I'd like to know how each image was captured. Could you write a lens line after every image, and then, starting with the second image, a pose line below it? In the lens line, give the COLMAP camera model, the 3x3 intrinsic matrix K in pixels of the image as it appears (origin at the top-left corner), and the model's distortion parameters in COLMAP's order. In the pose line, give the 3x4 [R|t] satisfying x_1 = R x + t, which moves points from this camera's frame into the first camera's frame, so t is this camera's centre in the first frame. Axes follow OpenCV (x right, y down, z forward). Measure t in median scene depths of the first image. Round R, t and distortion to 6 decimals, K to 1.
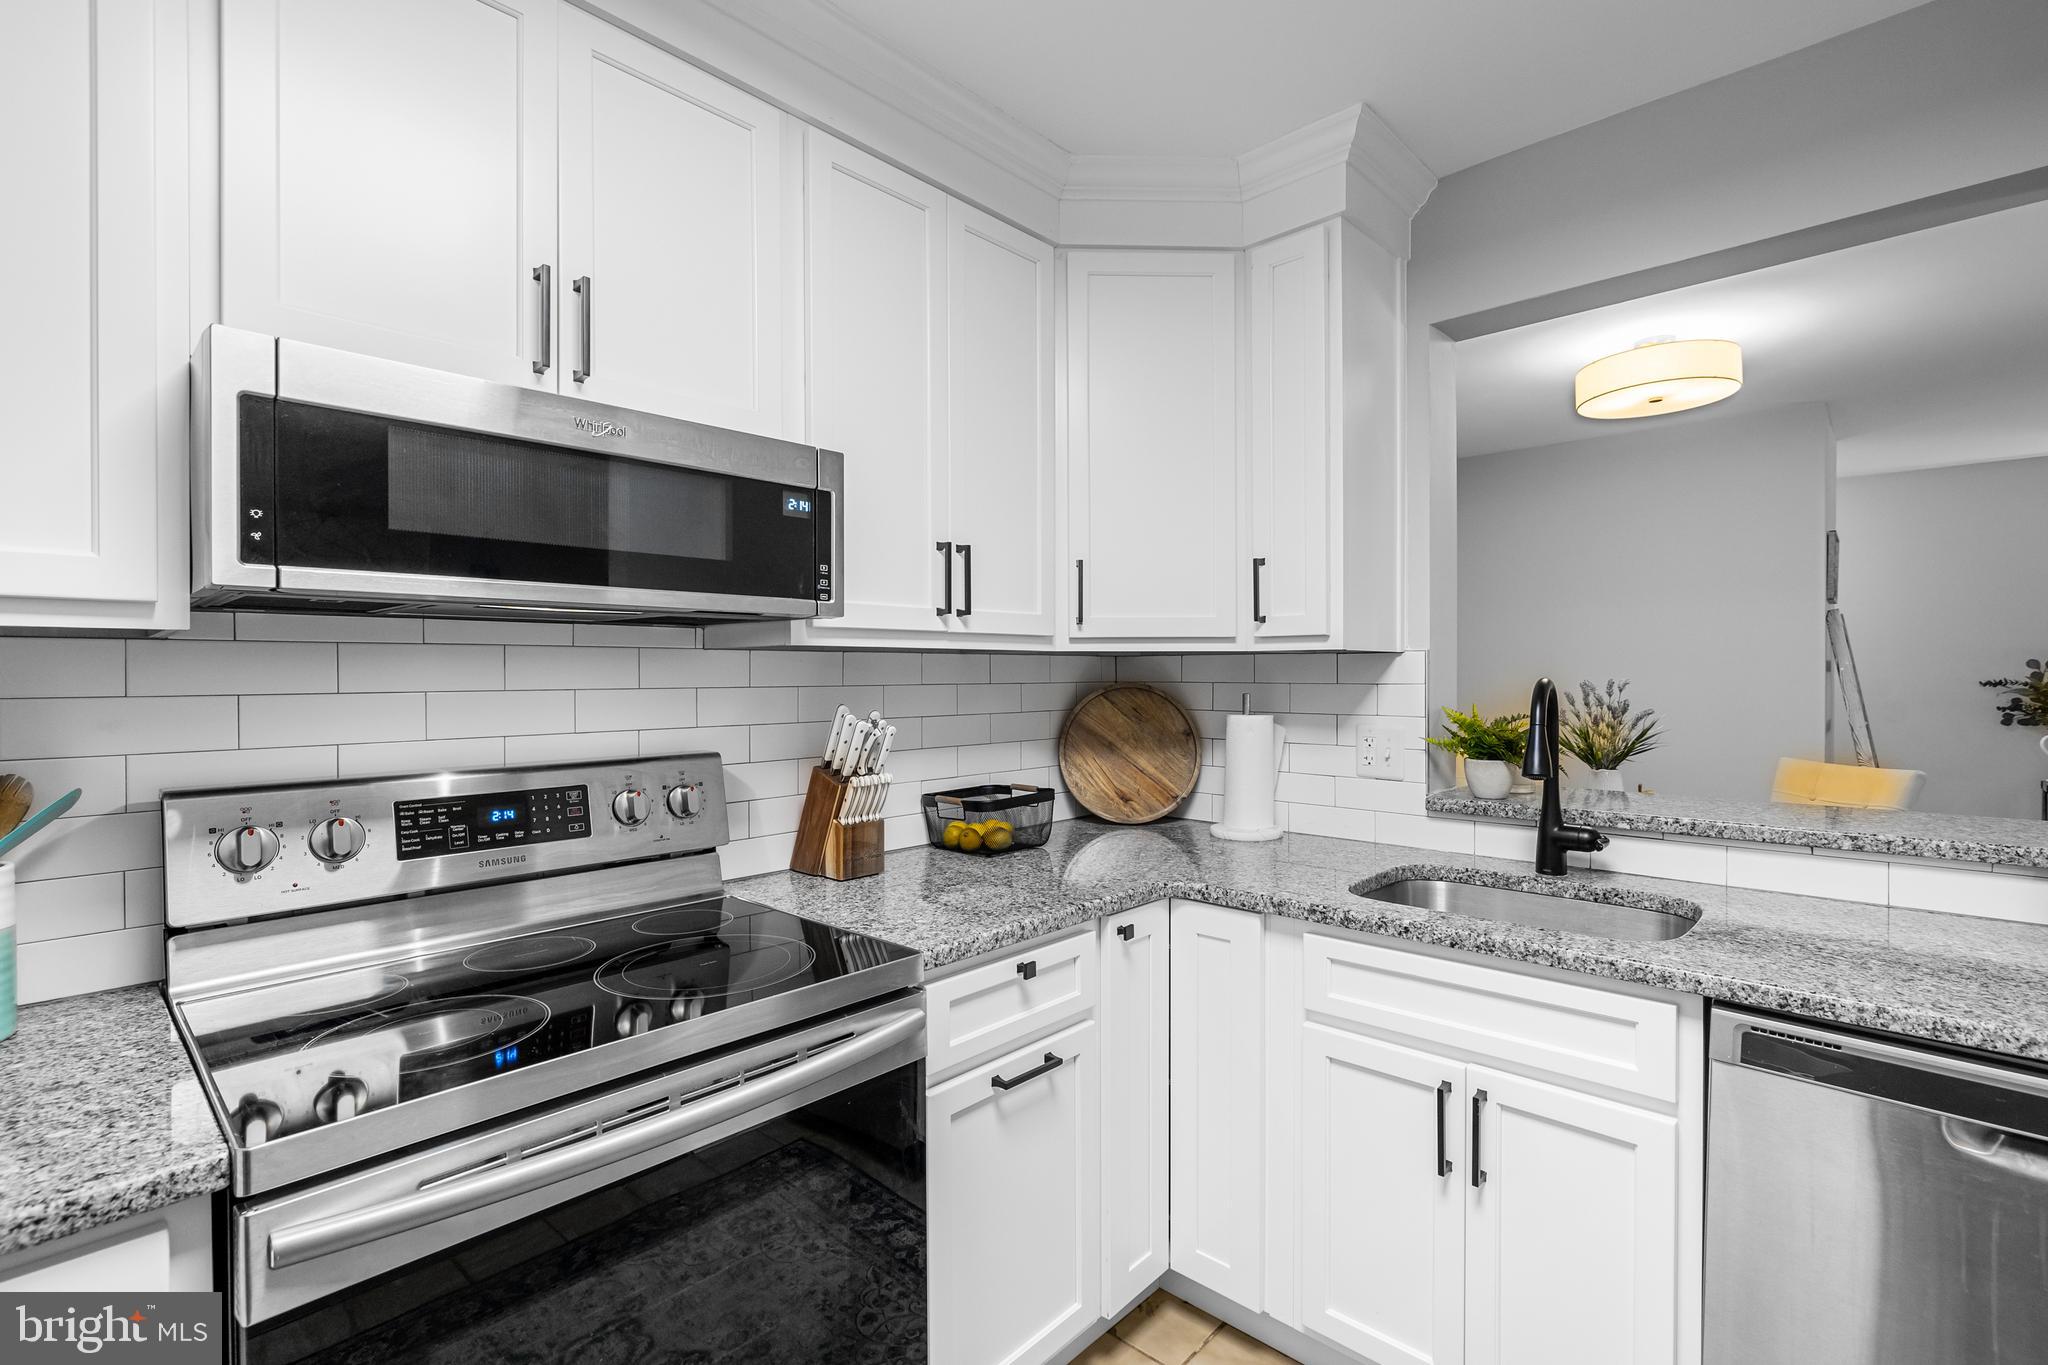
lens RADIAL K [[932.2, 0, 1023.1], [0, 932.2, 681.5], [0, 0, 1]] dist [-0.003077, 0.000347]
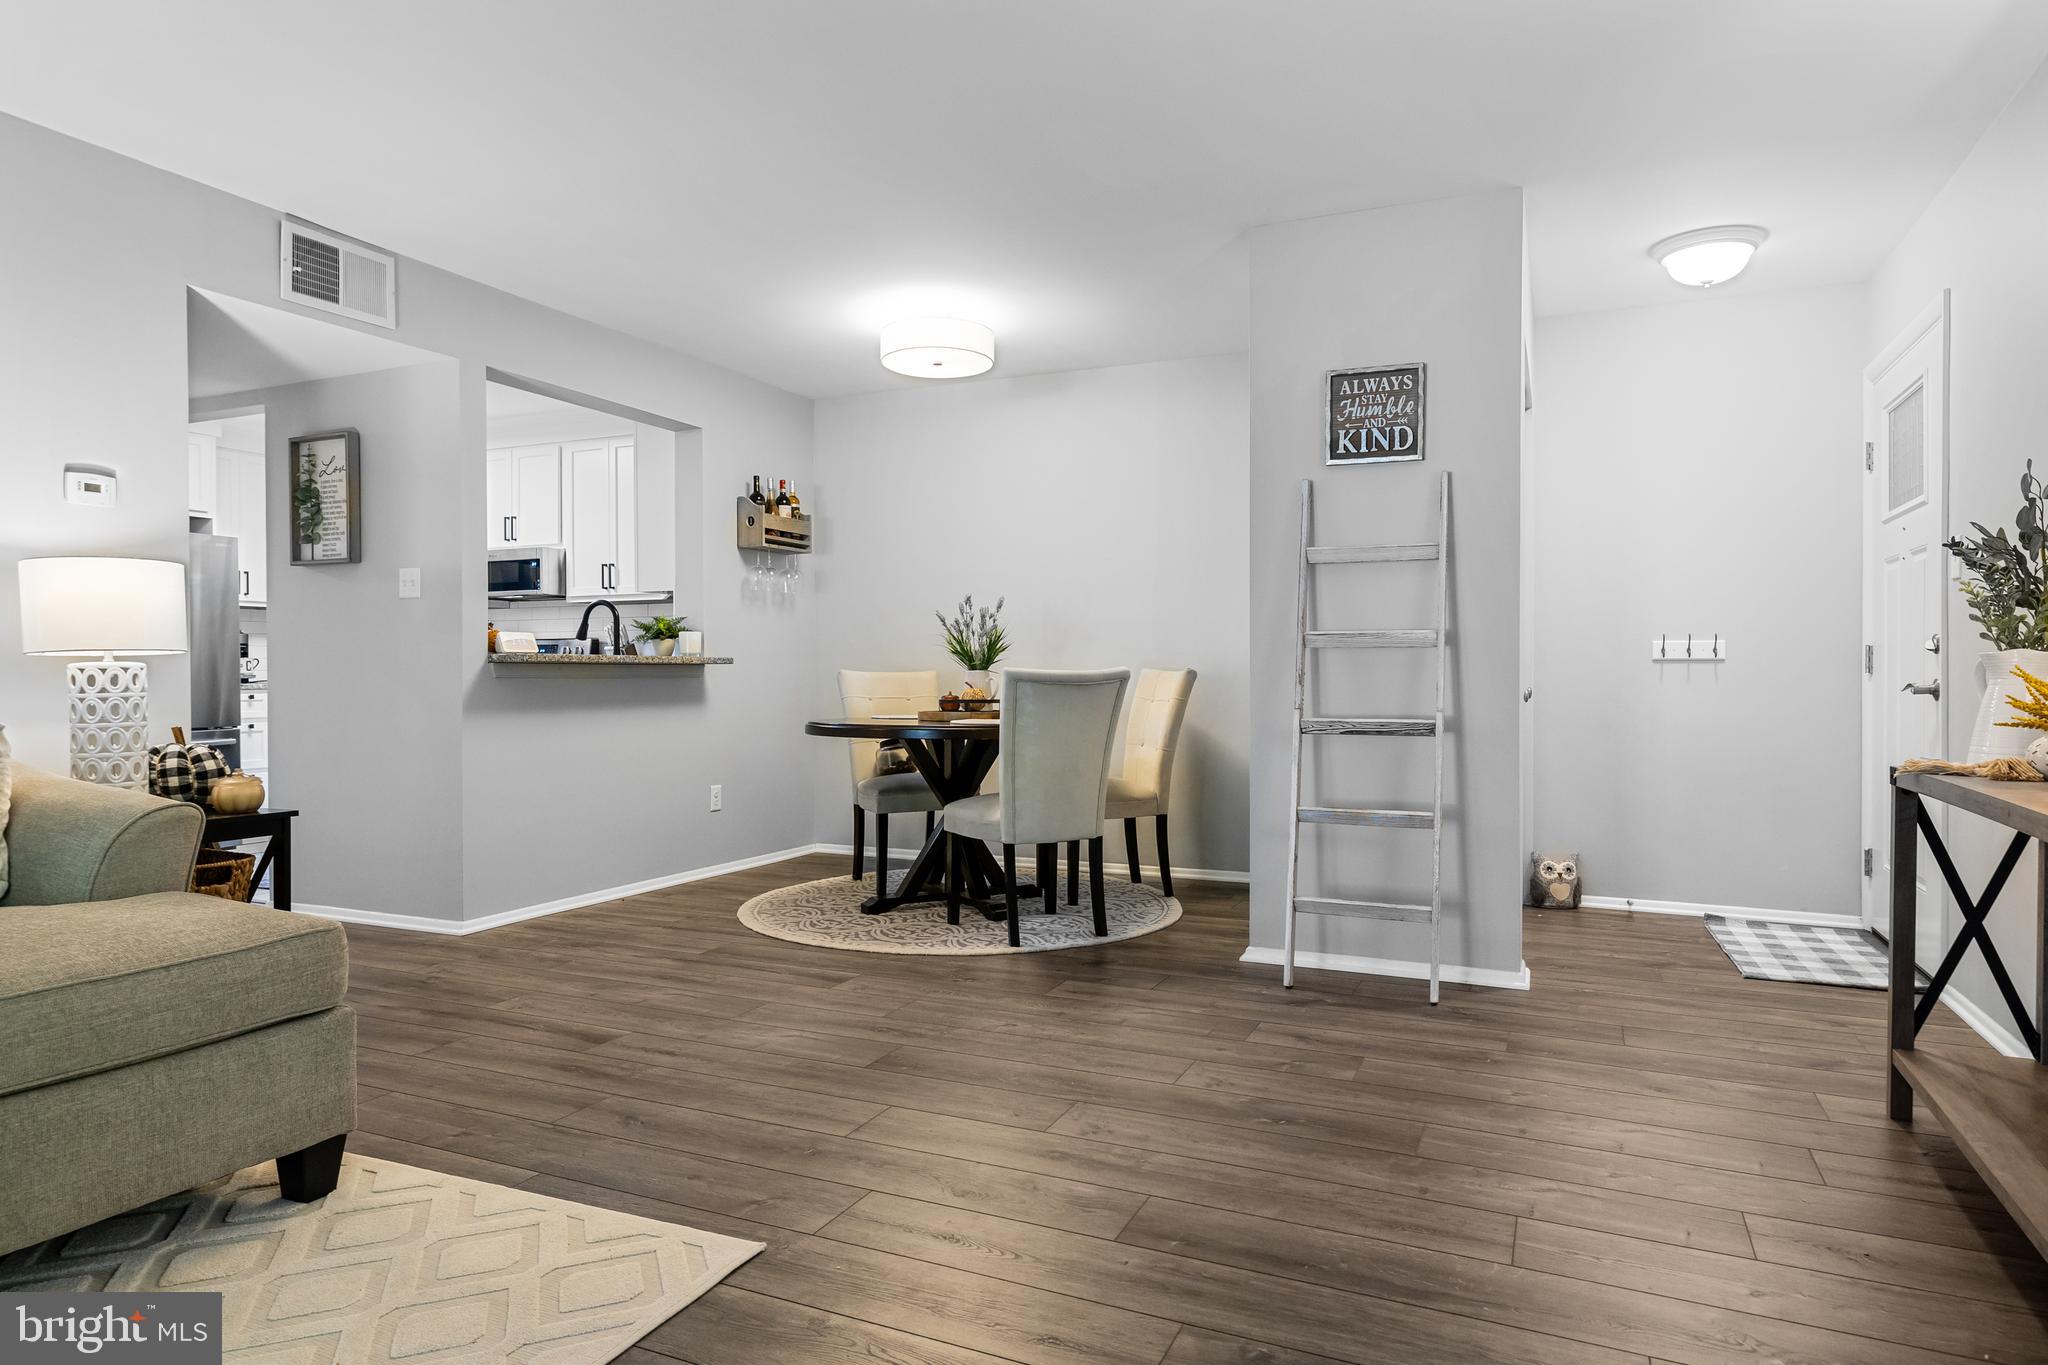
lens RADIAL K [[1188.1, 0, 1023.8], [0, 1188.1, 679.3], [0, 0, 1]] dist [0.003563, 0.000813]
pose [[0.319544, 0.005701, -0.947554, 4.152398], [-0.006408, 0.999972, 0.003855, 0.201882], [0.947550, 0.004840, 0.319572, 1.153887]]
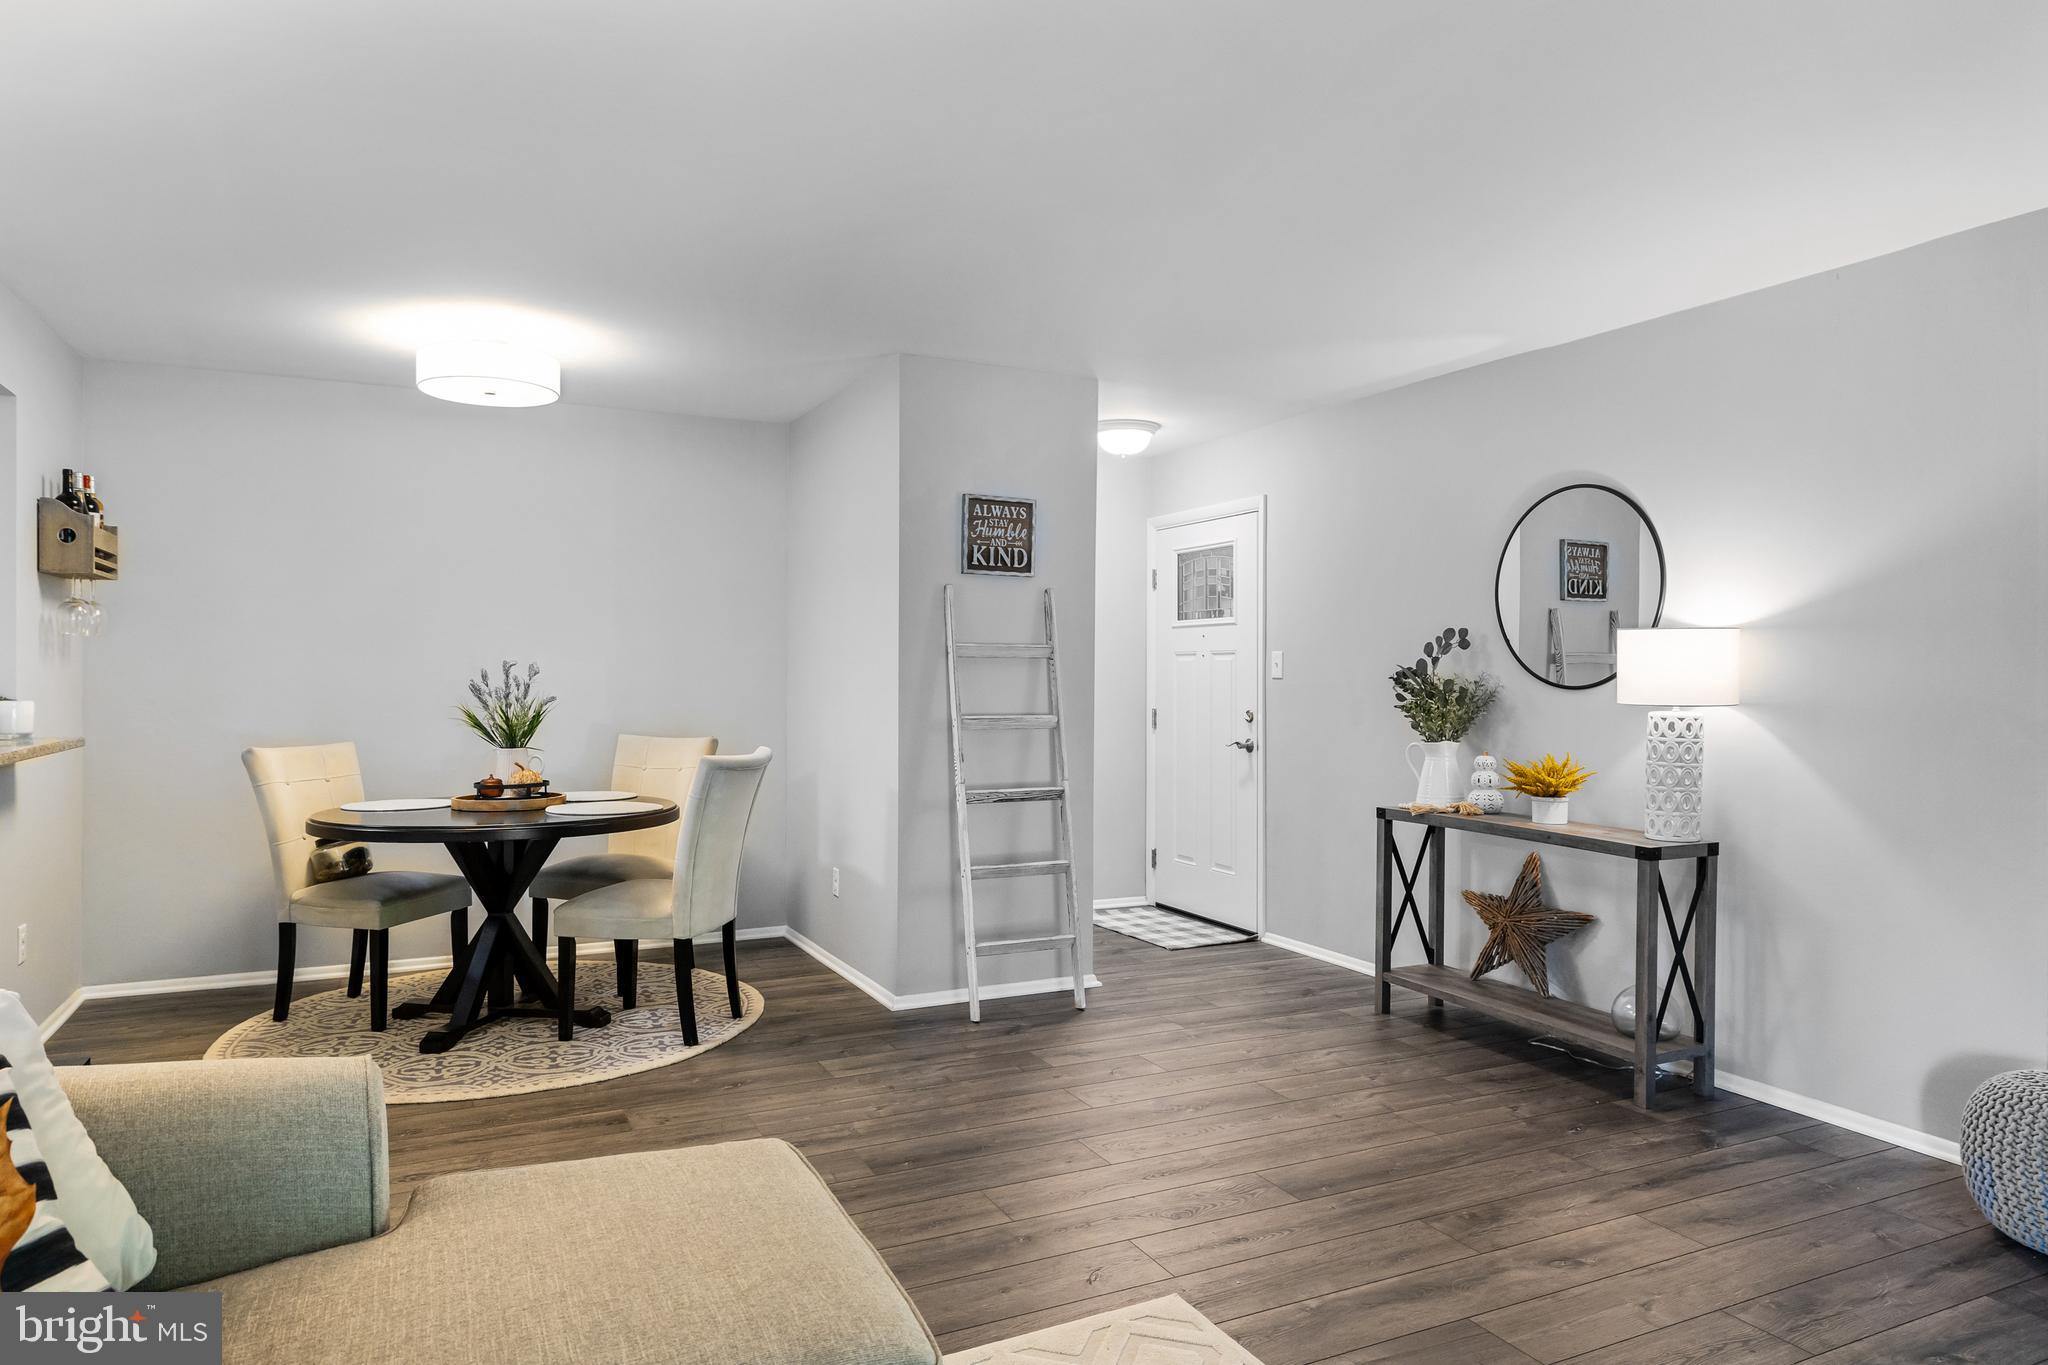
lens RADIAL K [[1277.0, 0, 1020.3], [0, 1277.0, 677.7], [0, 0, 1]] dist [-0.000856, -0.000460]
pose [[0.933960, 0.007531, -0.357298, 3.310390], [-0.007915, 0.999969, 0.000387, 0.026443], [0.357289, 0.002467, 0.933990, -0.235119]]
